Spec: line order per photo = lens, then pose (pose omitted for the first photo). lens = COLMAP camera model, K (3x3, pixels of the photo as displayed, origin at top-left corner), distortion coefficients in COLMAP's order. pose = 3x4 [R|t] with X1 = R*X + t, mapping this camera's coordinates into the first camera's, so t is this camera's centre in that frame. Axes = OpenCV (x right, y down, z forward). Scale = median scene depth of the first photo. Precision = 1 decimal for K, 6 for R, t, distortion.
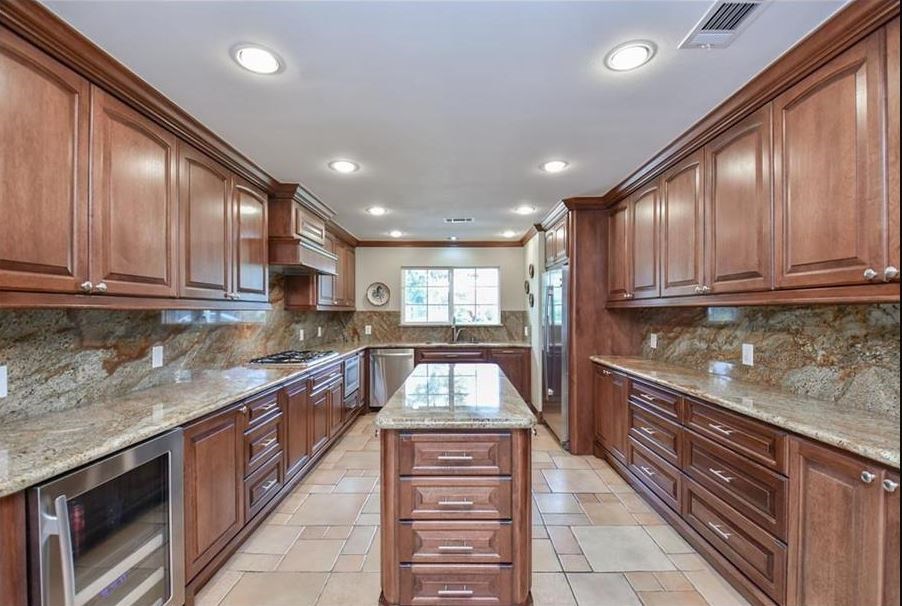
lens RADIAL K [[403.1, 0, 450.5], [0, 403.1, 307.2], [0, 0, 1]] dist [-0.003415, -0.006431]
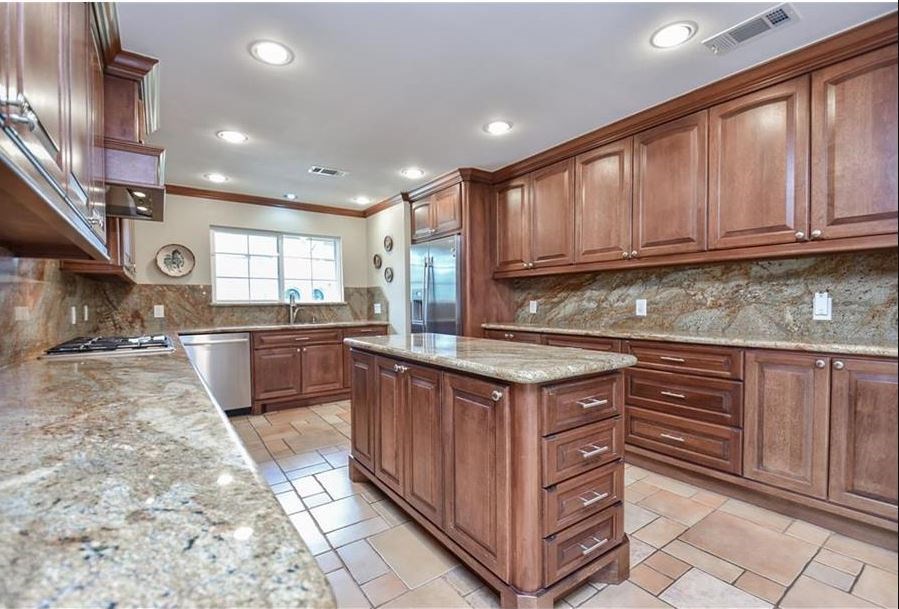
lens RADIAL K [[401.8, 0, 452.1], [0, 401.8, 310.0], [0, 0, 1]] dist [-0.003415, -0.006431]
pose [[0.794161, -0.015777, 0.607503, -0.365955], [0.002247, 0.999732, 0.023026, 0.064164], [-0.607704, -0.016922, 0.793984, 0.229525]]
